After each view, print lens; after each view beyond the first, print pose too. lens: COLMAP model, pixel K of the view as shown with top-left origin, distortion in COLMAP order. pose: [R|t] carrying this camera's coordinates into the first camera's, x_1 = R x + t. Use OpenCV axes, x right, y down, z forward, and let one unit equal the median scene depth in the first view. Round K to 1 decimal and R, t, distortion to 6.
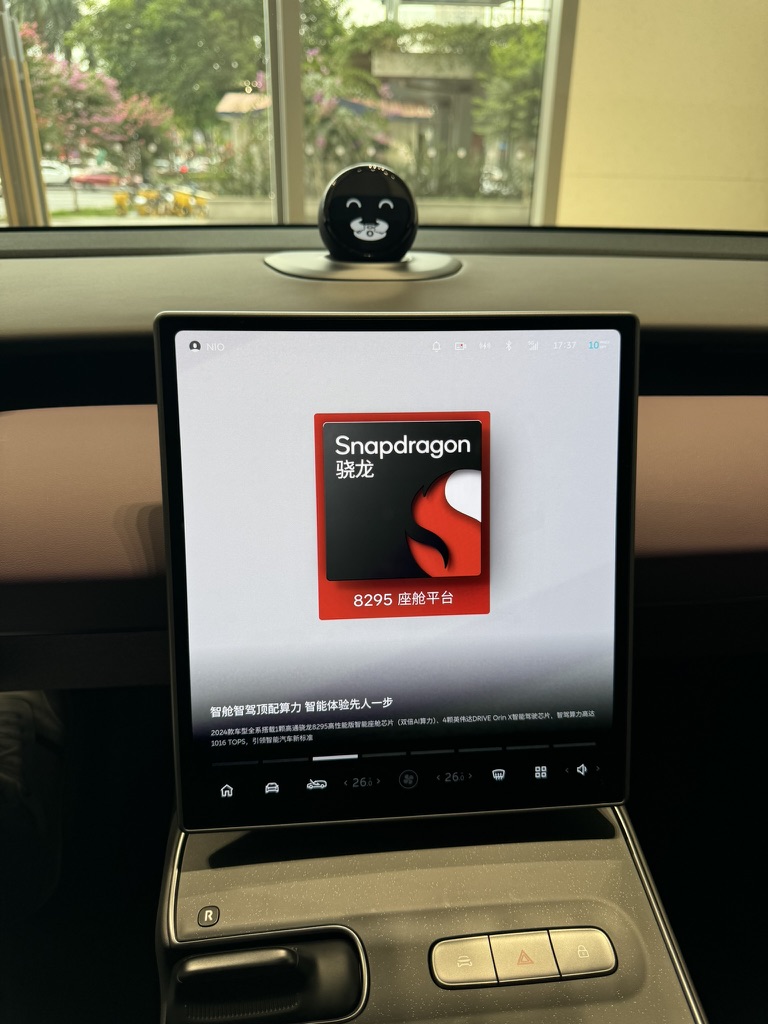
lens RADIAL K [[764.0, 0, 366.4], [0, 764.0, 516.6], [0, 0, 1]] dist [0.002952, 0.005655]
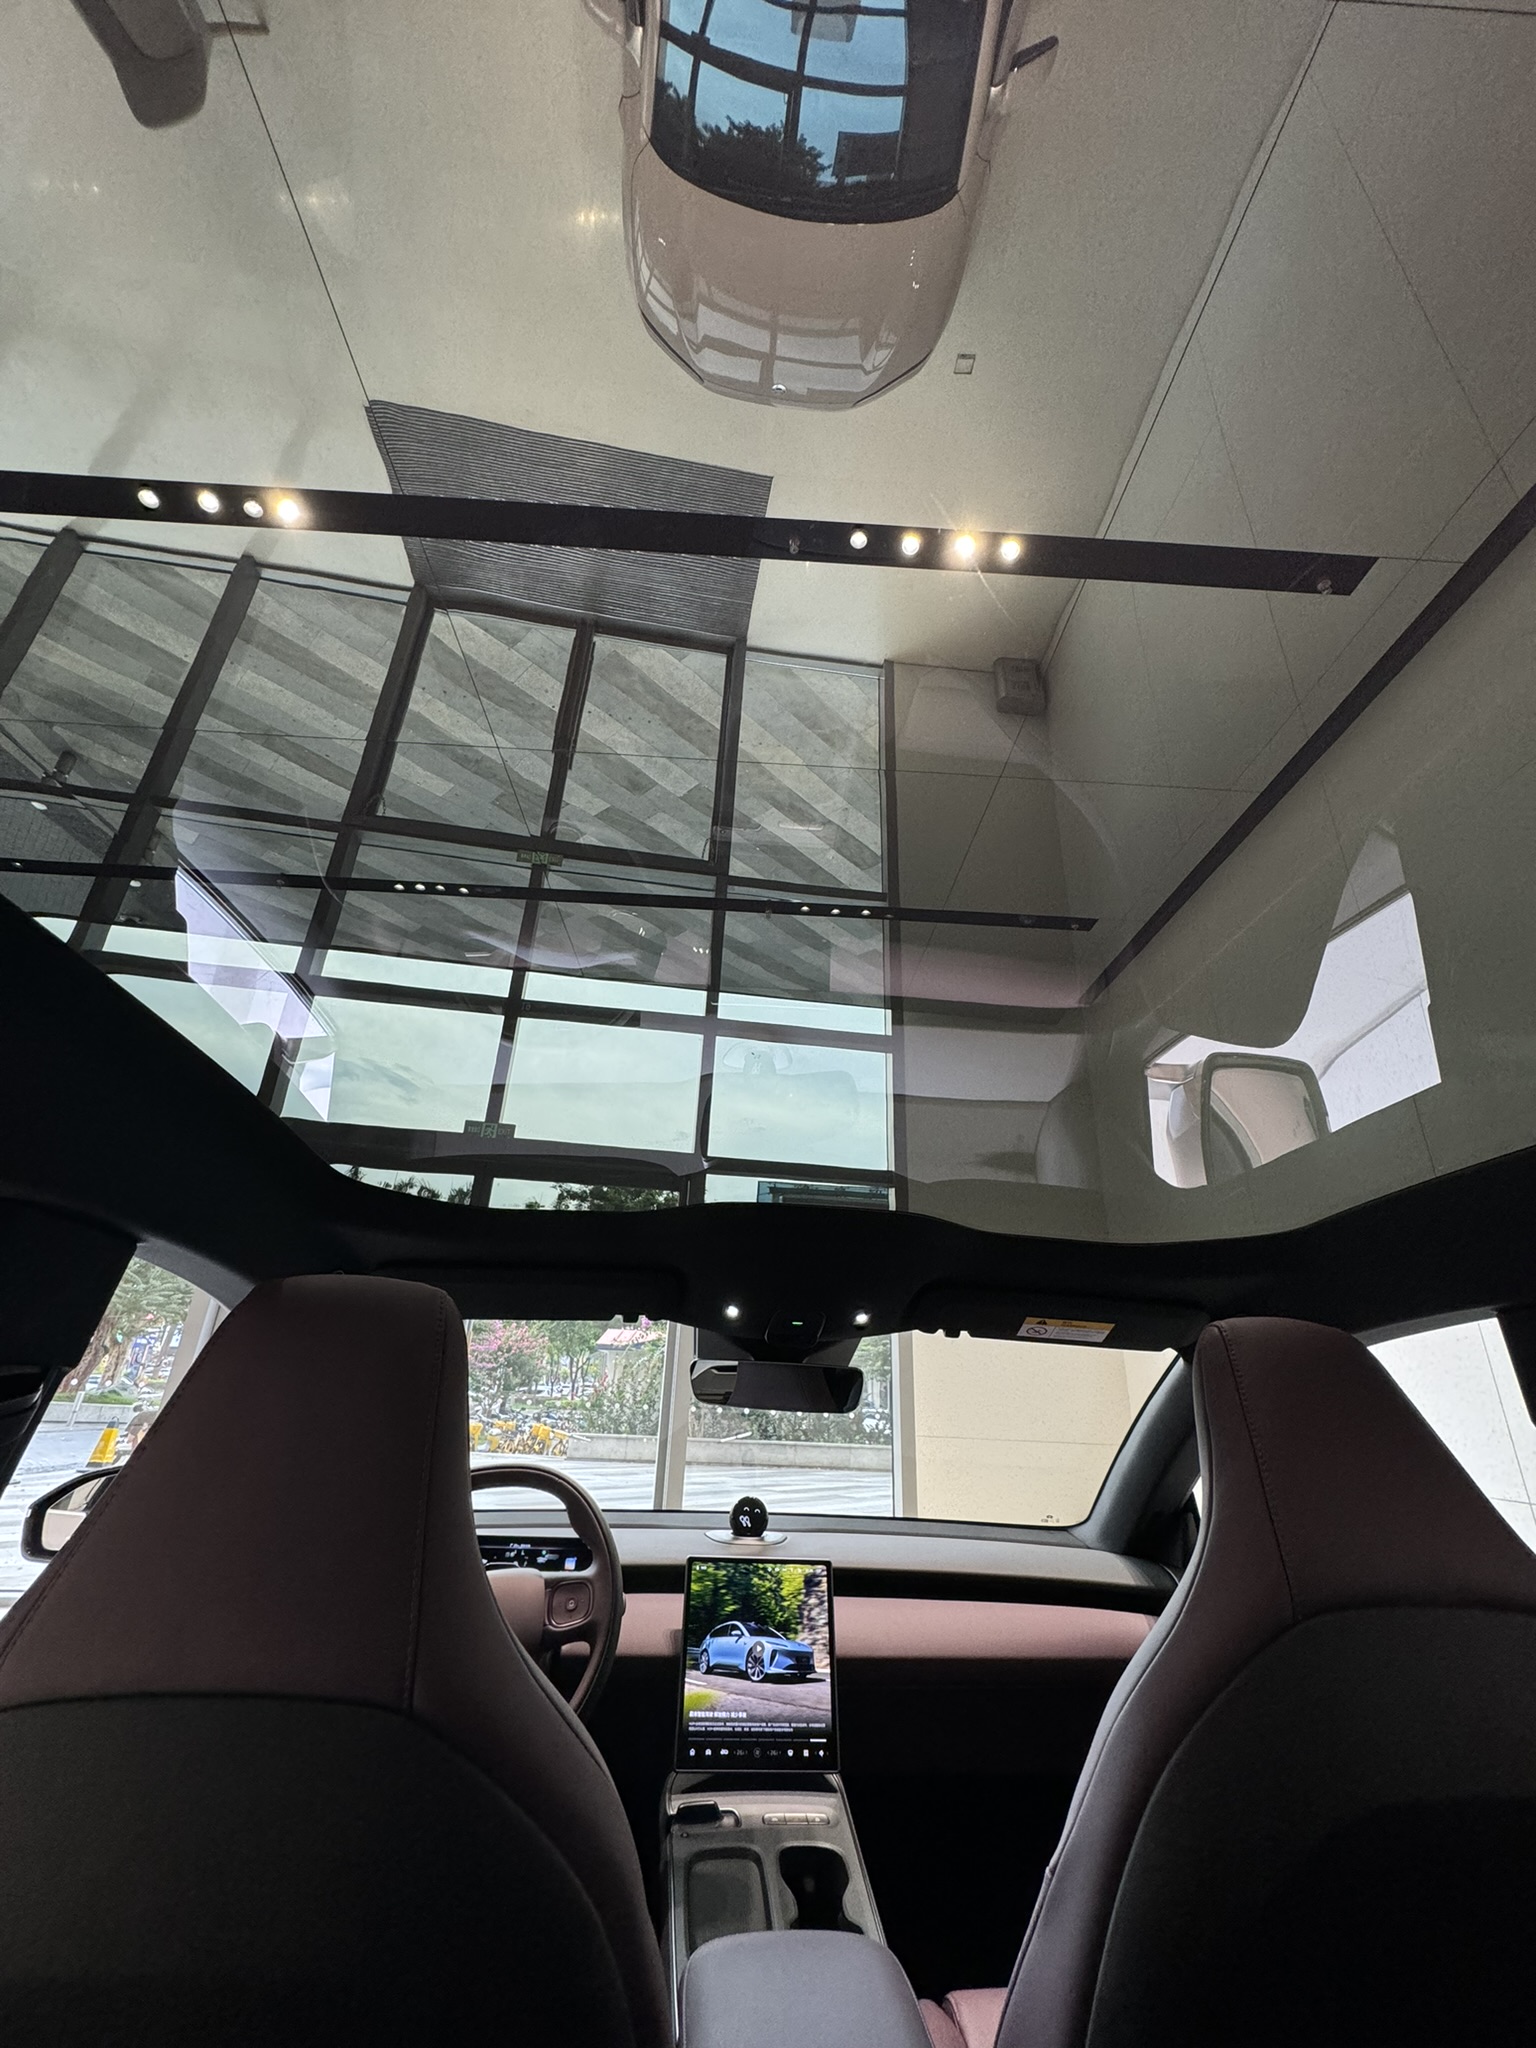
lens RADIAL K [[818.9, 0, 768.0], [0, 818.9, 1024.0], [0, 0, 1]] dist [0.001083, -0.000467]
pose [[0.998588, 0.050183, 0.017438, -0.065701], [-0.019693, 0.654491, -0.755814, 0.623273], [-0.049342, 0.754403, 0.654554, -2.120529]]
